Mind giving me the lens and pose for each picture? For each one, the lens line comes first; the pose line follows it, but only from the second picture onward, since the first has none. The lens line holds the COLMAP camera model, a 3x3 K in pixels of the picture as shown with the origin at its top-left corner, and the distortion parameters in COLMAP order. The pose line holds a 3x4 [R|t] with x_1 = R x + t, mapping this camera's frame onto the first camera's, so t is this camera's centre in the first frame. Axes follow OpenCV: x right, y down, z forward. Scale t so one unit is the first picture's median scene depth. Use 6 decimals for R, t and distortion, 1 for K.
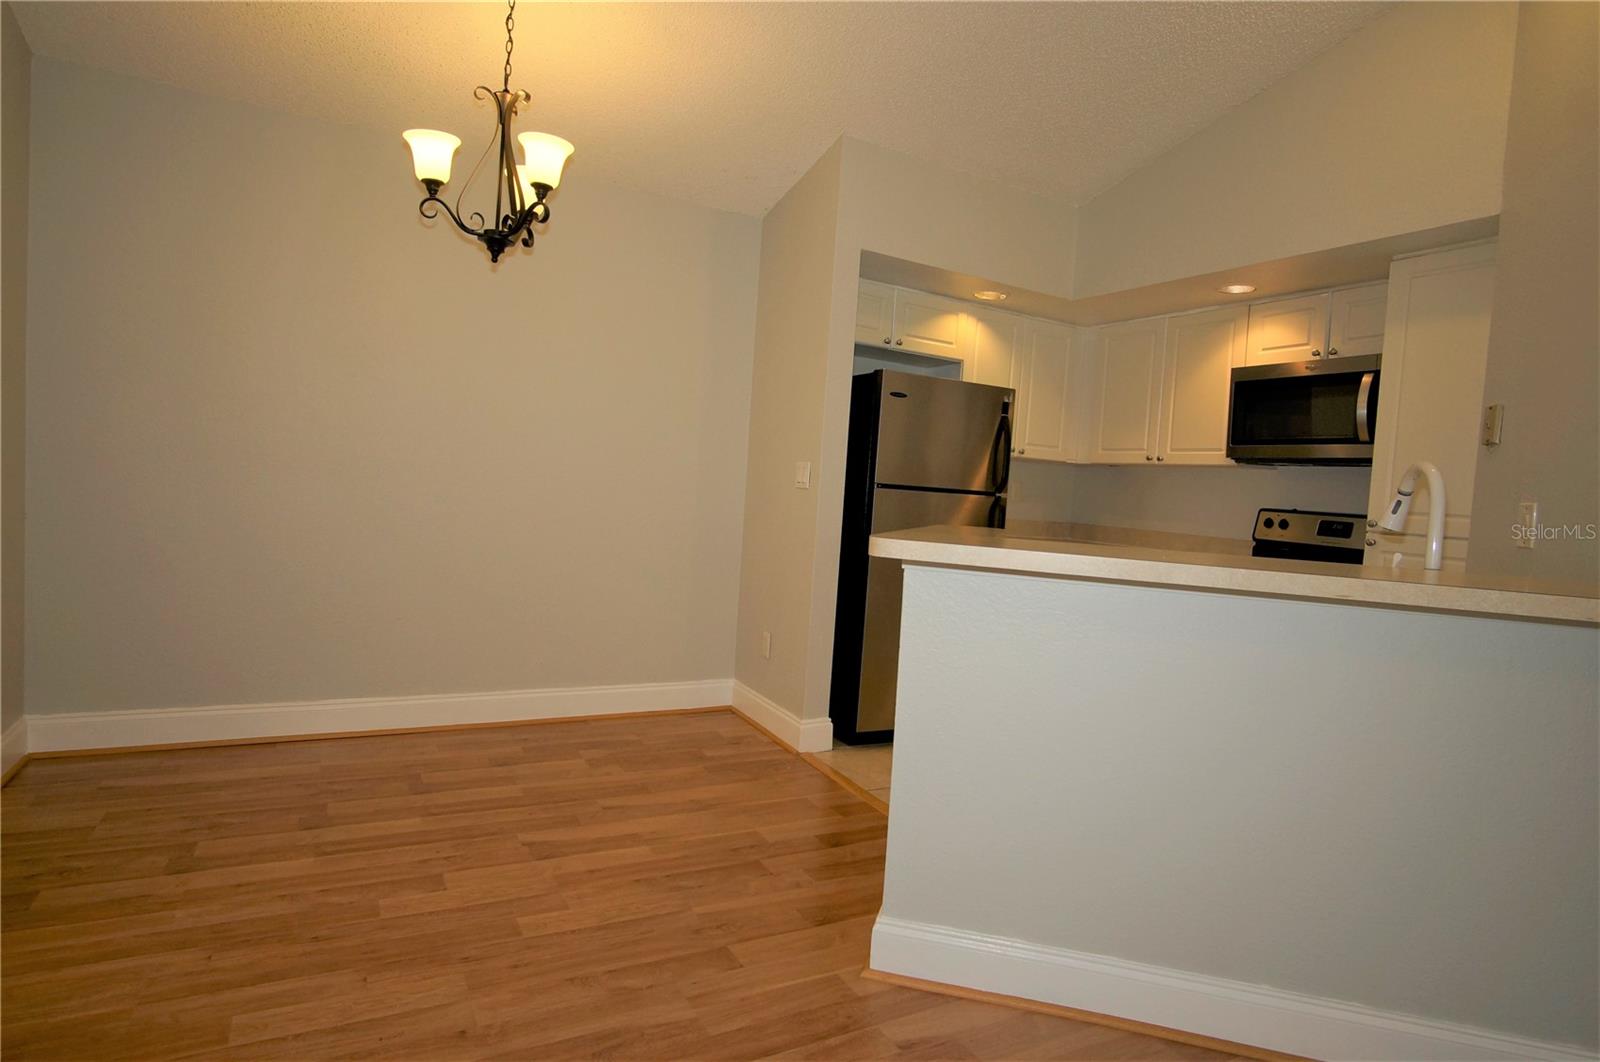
lens RADIAL K [[853.5, 0, 796.3], [0, 853.5, 532.3], [0, 0, 1]] dist [-0.036251, 0.009784]
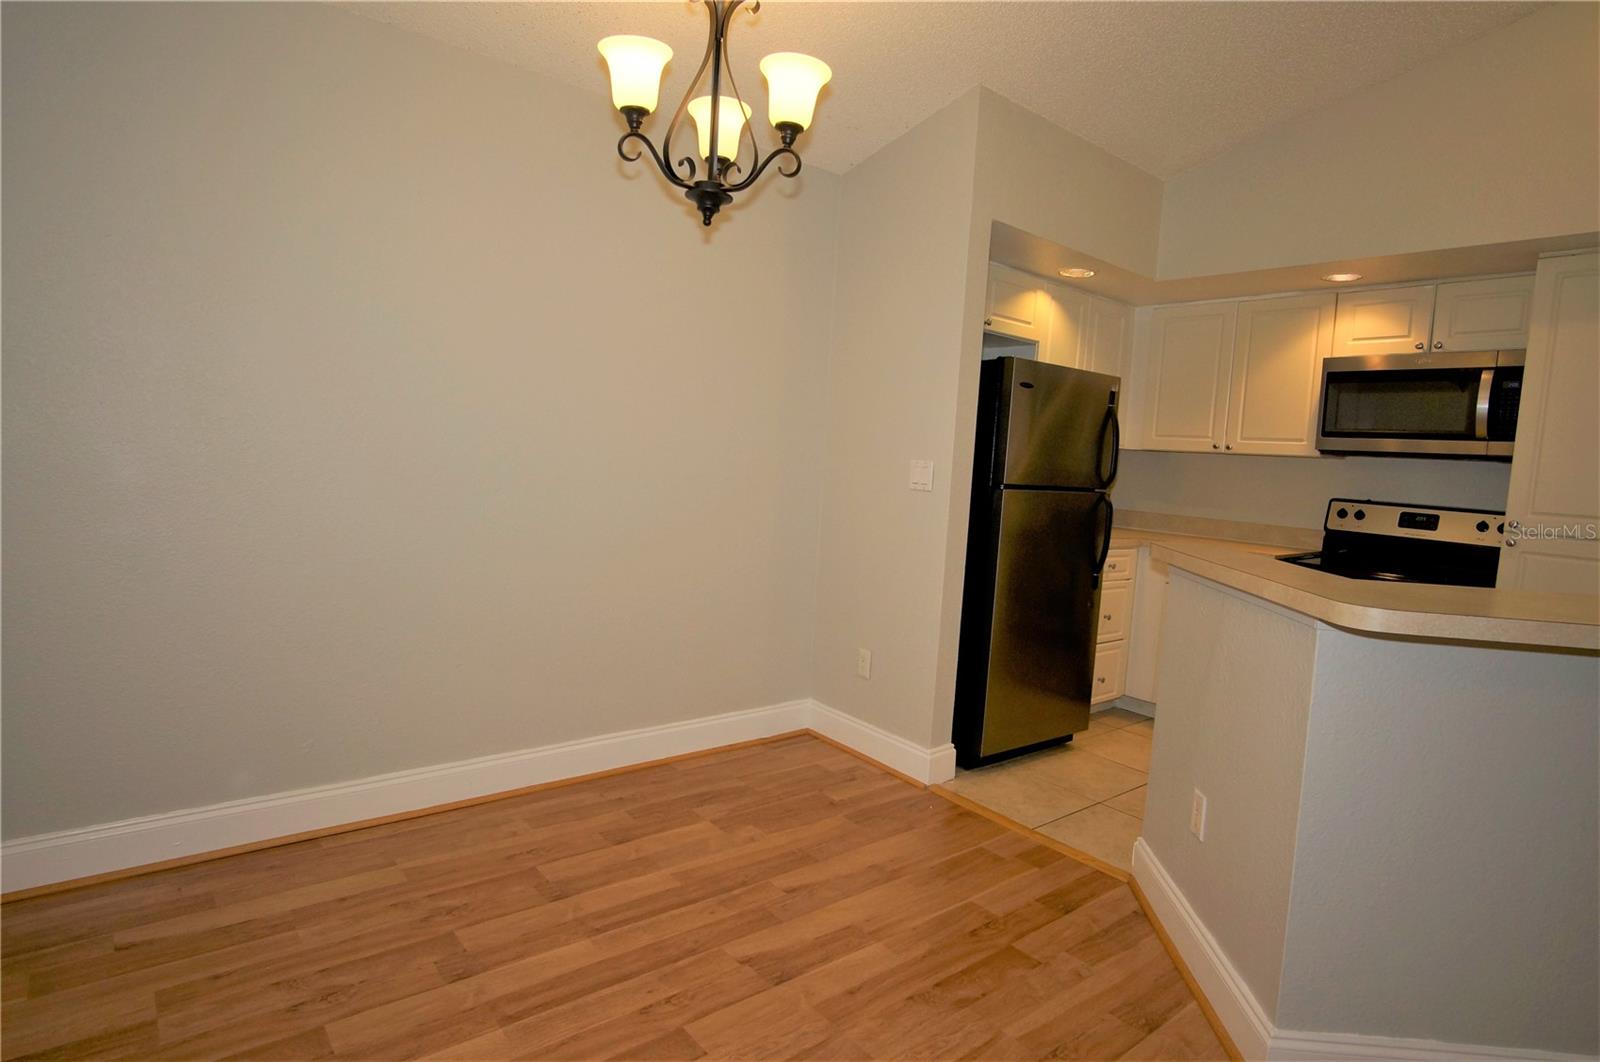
lens RADIAL K [[853.5, 0, 796.3], [0, 853.5, 532.3], [0, 0, 1]] dist [-0.036251, 0.009784]
pose [[0.982251, -0.026205, 0.185731, -0.292784], [0.016706, 0.998480, 0.052529, -0.058021], [-0.186825, -0.048494, 0.981196, 0.158213]]
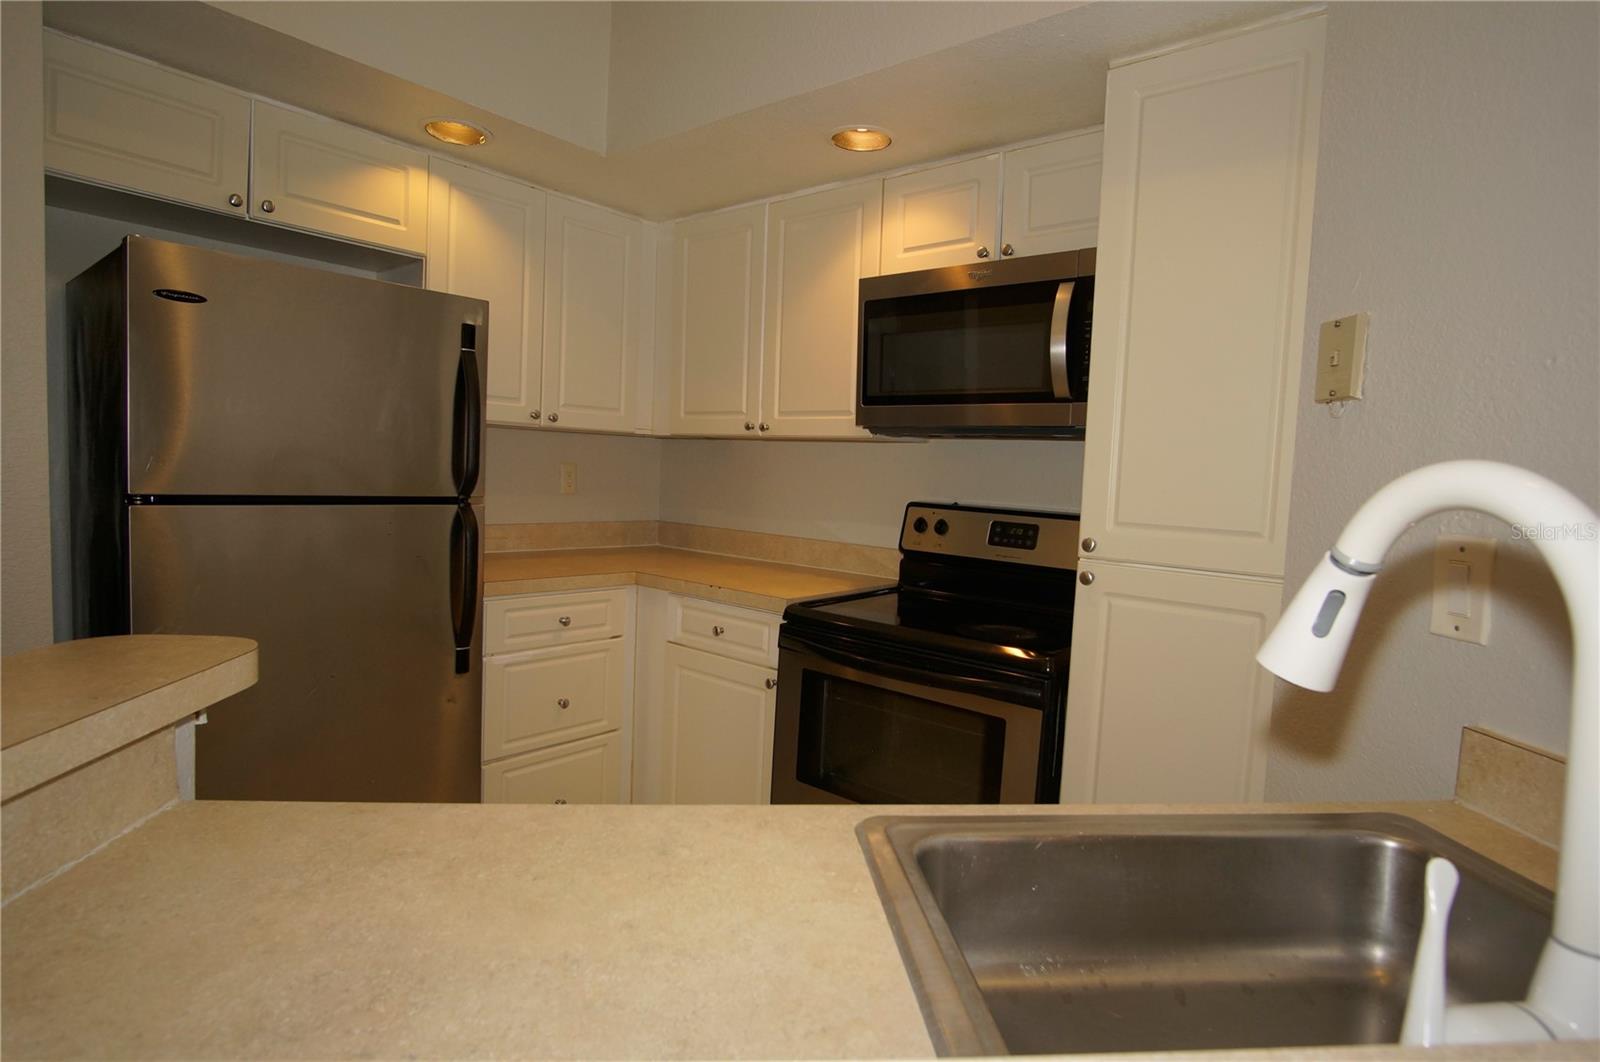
lens RADIAL K [[853.5, 0, 796.3], [0, 853.5, 532.3], [0, 0, 1]] dist [-0.036251, 0.009784]
pose [[0.931983, -0.052816, 0.358635, 0.260913], [0.037606, 0.998078, 0.049260, -0.046491], [-0.360547, -0.032422, 0.932177, 0.470351]]
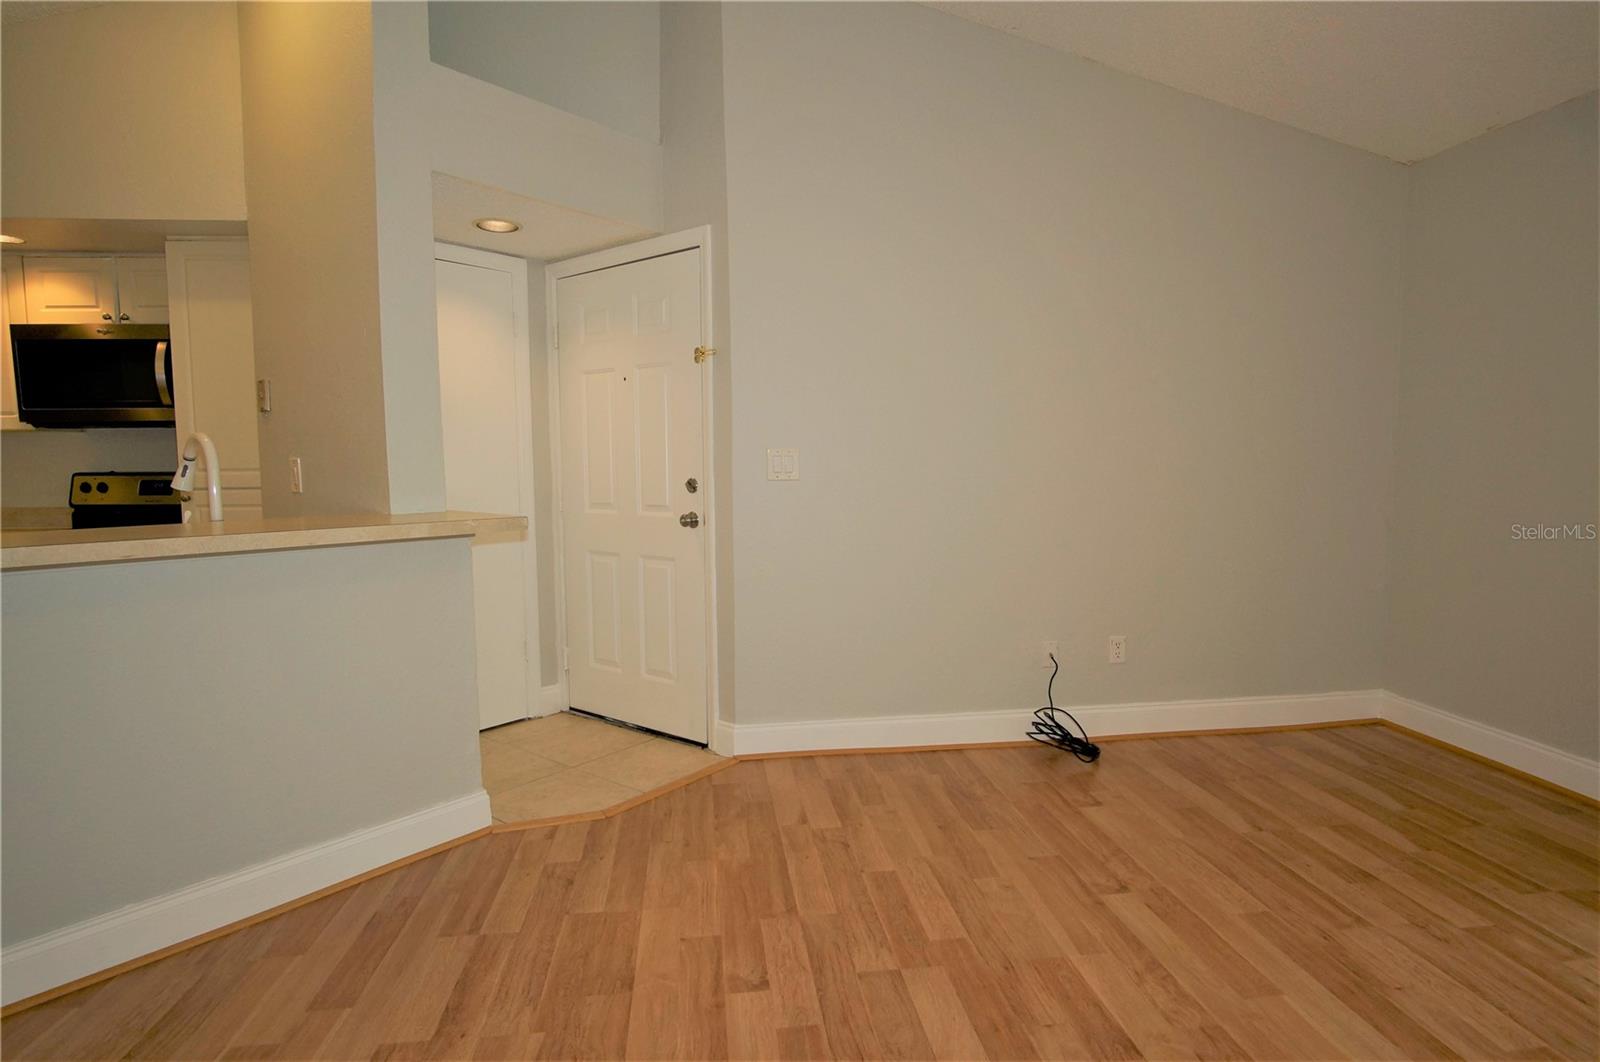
lens RADIAL K [[853.5, 0, 796.3], [0, 853.5, 532.3], [0, 0, 1]] dist [-0.036251, 0.009784]
pose [[0.369491, -0.142024, 0.918317, -0.034381], [0.081418, 0.989398, 0.120258, -0.010050], [-0.925661, 0.030333, 0.377137, -0.136721]]
